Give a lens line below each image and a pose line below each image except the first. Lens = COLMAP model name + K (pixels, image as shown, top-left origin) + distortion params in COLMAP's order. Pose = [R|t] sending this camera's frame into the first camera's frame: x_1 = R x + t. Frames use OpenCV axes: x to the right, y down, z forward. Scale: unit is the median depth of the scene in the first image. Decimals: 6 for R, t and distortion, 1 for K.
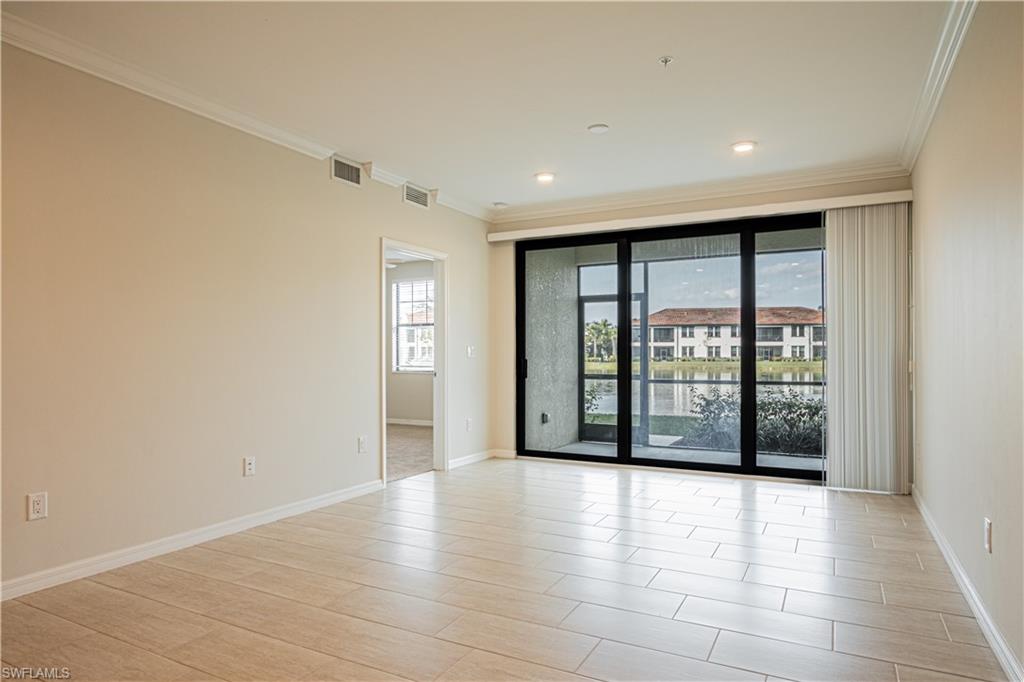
lens RADIAL K [[615.4, 0, 515.9], [0, 615.4, 346.9], [0, 0, 1]] dist [-0.001048, -0.000368]
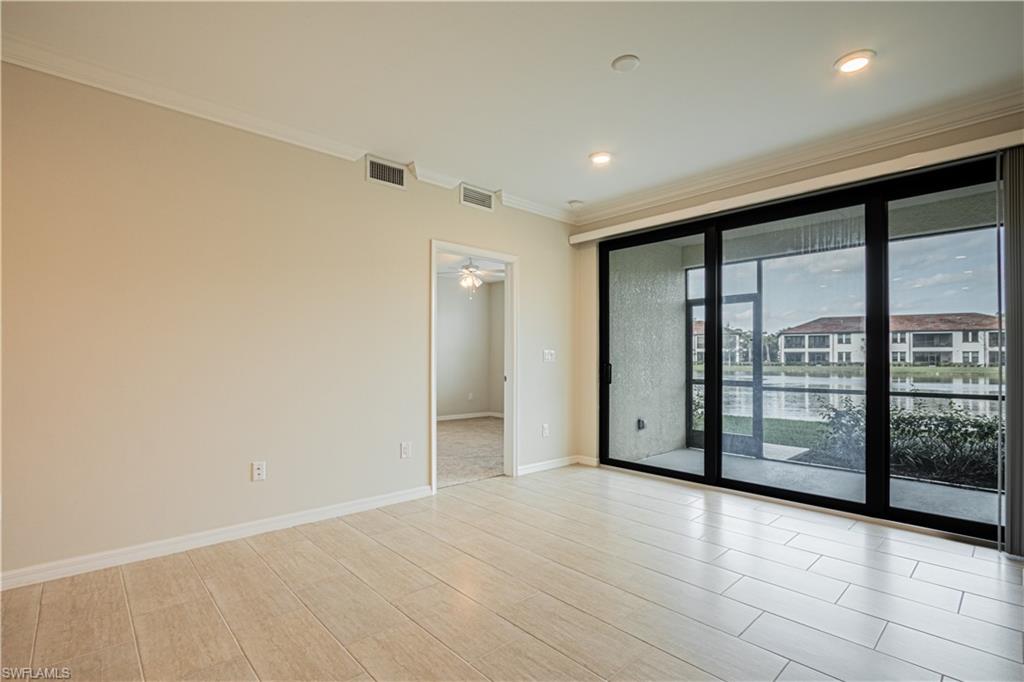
lens RADIAL K [[482.3, 0, 513.8], [0, 482.3, 352.2], [0, 0, 1]] dist [-0.012398, 0.000760]
pose [[0.944616, -0.000376, -0.328177, 0.122766], [0.000140, 1.000000, -0.000742, 0.002419], [0.328177, 0.000655, 0.944616, 0.242502]]
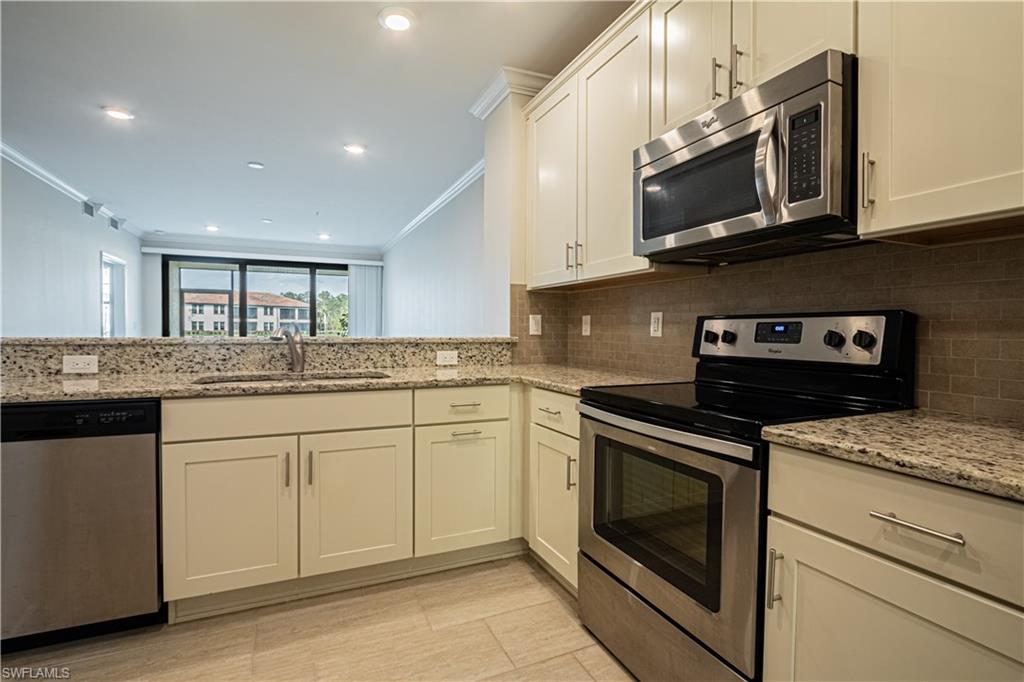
lens RADIAL K [[477.5, 0, 499.5], [0, 477.5, 338.6], [0, 0, 1]] dist [-0.013176, 0.000315]
pose [[0.626028, -0.009616, 0.779741, -0.399668], [-0.015748, 0.999564, 0.024970, -0.002668], [-0.779642, -0.027911, 0.625604, -0.404704]]
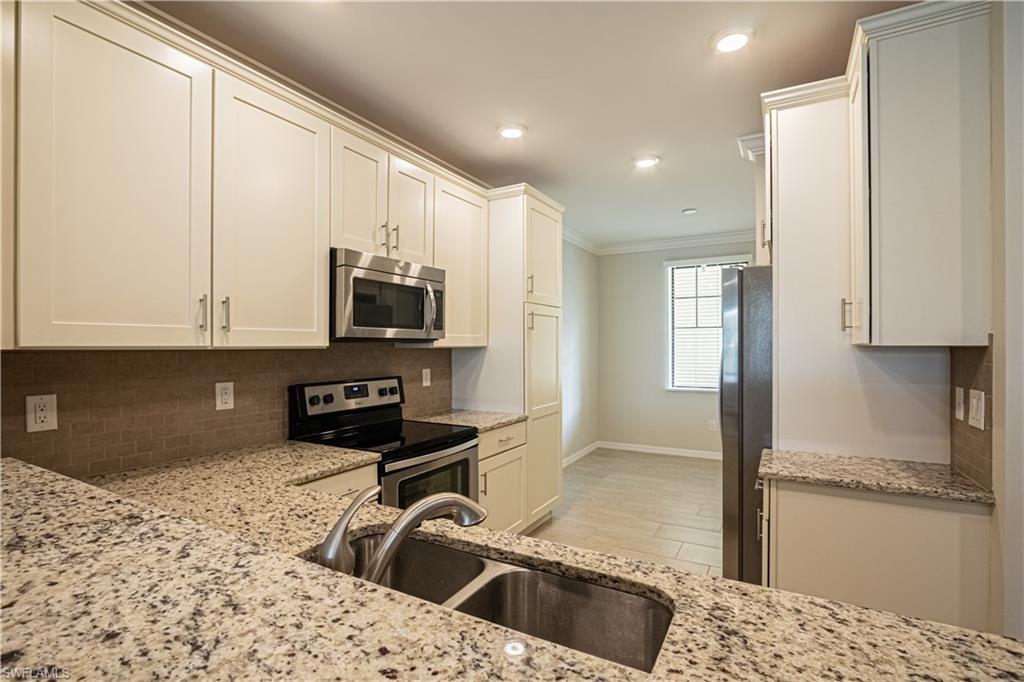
lens RADIAL K [[478.8, 0, 512.0], [0, 478.8, 341.0], [0, 0, 1]] dist [-0.021573, 0.001964]
pose [[-0.999696, 0.000183, 0.024636, -0.254681], [-0.000283, 0.999821, -0.018919, -0.036906], [-0.024635, -0.018921, -0.999517, 0.037096]]
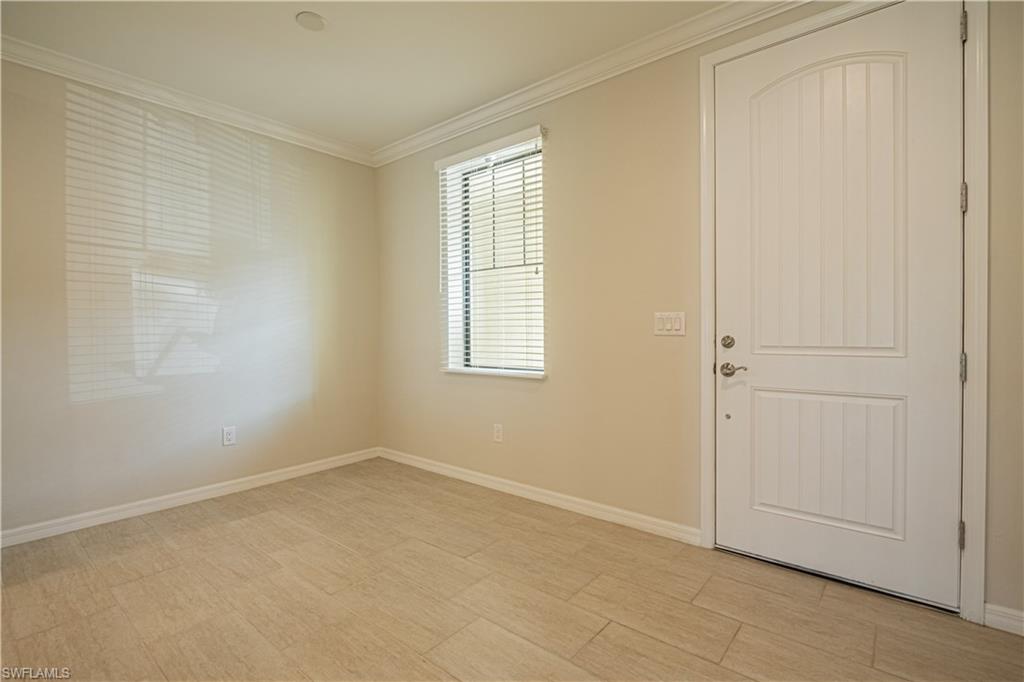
lens RADIAL K [[482.5, 0, 516.0], [0, 482.5, 327.1], [0, 0, 1]] dist [-0.002640, -0.000446]
pose [[-0.976871, 0.006843, 0.213720, -0.719517], [0.003797, 0.999885, -0.014663, -0.004354], [-0.213795, -0.013513, -0.976785, -0.338326]]
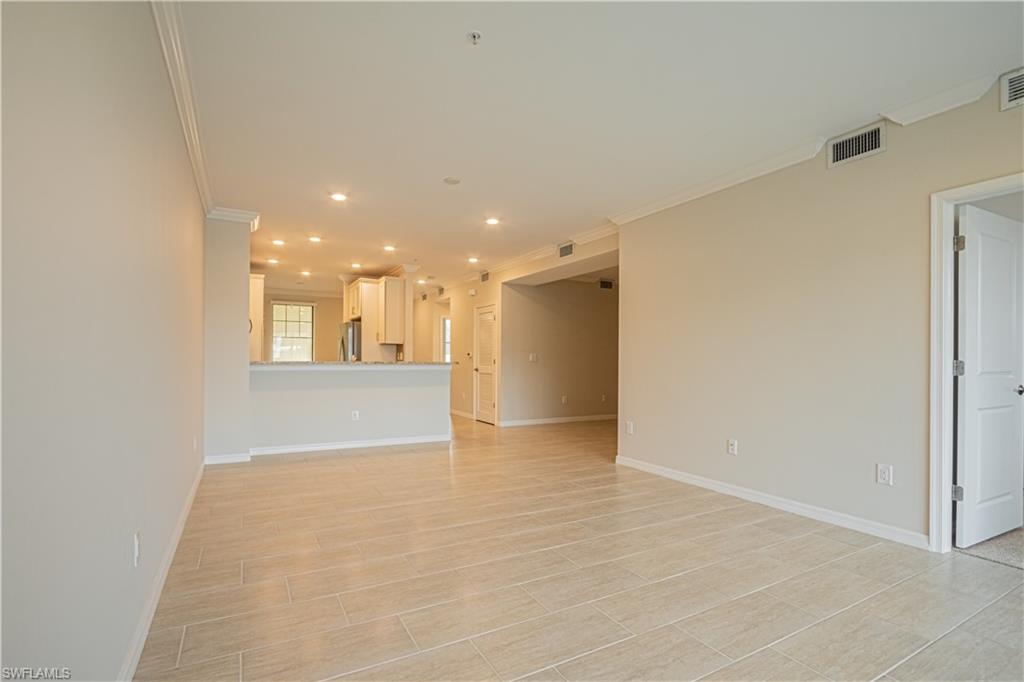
lens RADIAL K [[475.3, 0, 512.7], [0, 475.3, 360.0], [0, 0, 1]] dist [-0.000183, 0.000033]
pose [[-0.536802, -0.000005, -0.843708, 0.385460], [0.005492, 0.999979, -0.003499, 0.008175], [0.843690, -0.006512, -0.536791, 0.683073]]
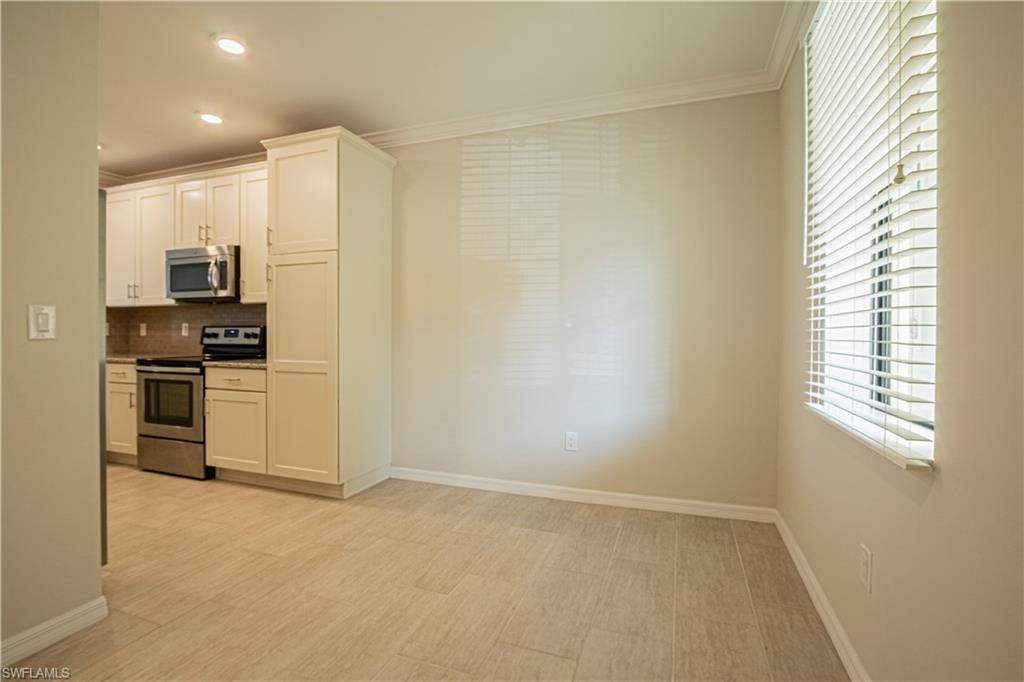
lens RADIAL K [[477.5, 0, 499.5], [0, 477.5, 338.6], [0, 0, 1]] dist [-0.013176, 0.000315]
pose [[-0.125295, -0.008831, 0.992080, -0.788469], [-0.016407, 0.999842, 0.006828, -0.005237], [-0.991984, -0.015421, -0.125420, -0.637969]]
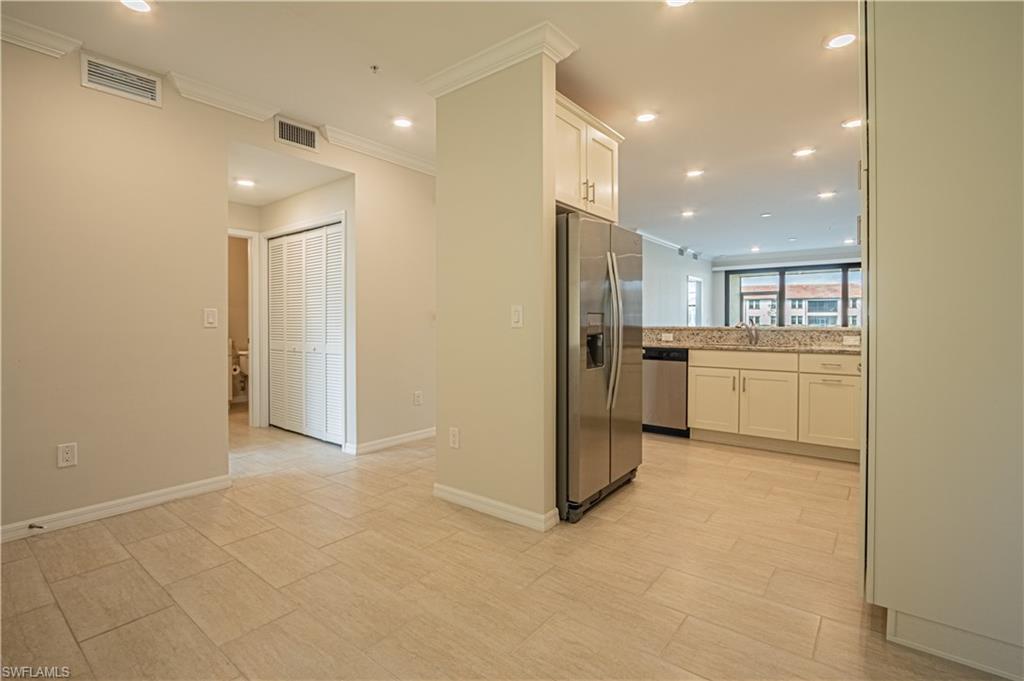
lens RADIAL K [[482.5, 0, 516.0], [0, 482.5, 326.6], [0, 0, 1]] dist [-0.002640, -0.000446]
pose [[0.985027, 0.001897, -0.172388, -0.439238], [0.001662, 0.999789, 0.020498, -0.007907], [0.172391, -0.020477, 0.984816, -0.827591]]
